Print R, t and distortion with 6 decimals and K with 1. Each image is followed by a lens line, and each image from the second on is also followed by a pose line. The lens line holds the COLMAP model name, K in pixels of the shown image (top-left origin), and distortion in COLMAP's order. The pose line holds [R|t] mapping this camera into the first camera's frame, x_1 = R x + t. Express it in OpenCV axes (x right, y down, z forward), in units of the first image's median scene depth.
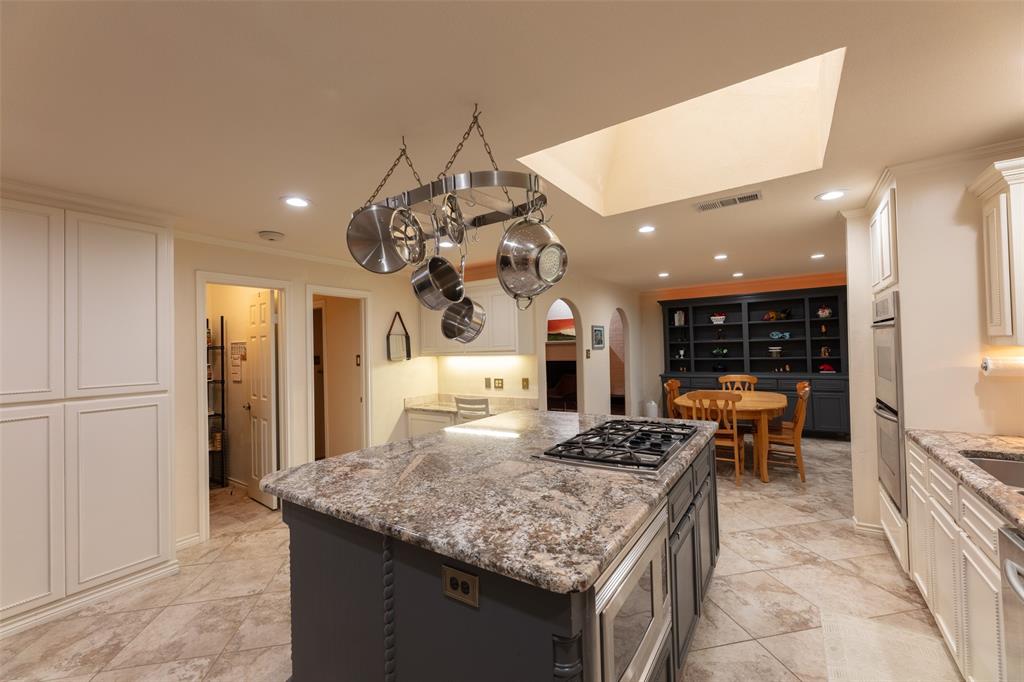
lens RADIAL K [[419.2, 0, 513.2], [0, 419.2, 339.6], [0, 0, 1]] dist [-0.001613, -0.000176]
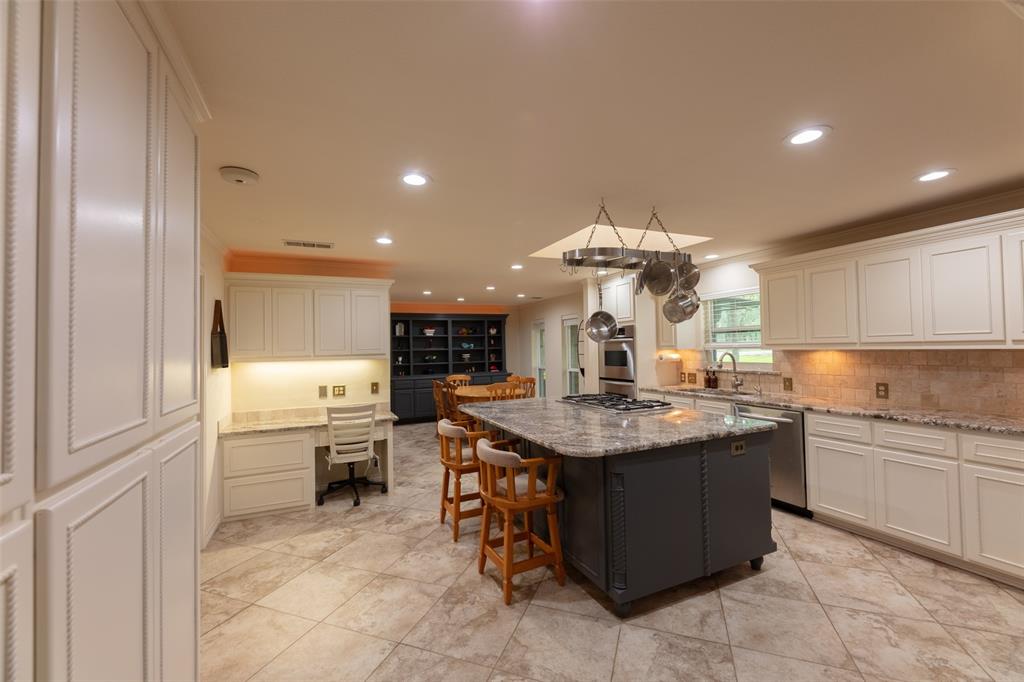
lens RADIAL K [[419.2, 0, 516.1], [0, 419.2, 340.6], [0, 0, 1]] dist [-0.001613, -0.000176]
pose [[0.520139, 0.032174, 0.853475, -0.604835], [-0.009075, 0.999442, -0.032145, 0.020830], [-0.854033, 0.008974, 0.520141, 0.189438]]
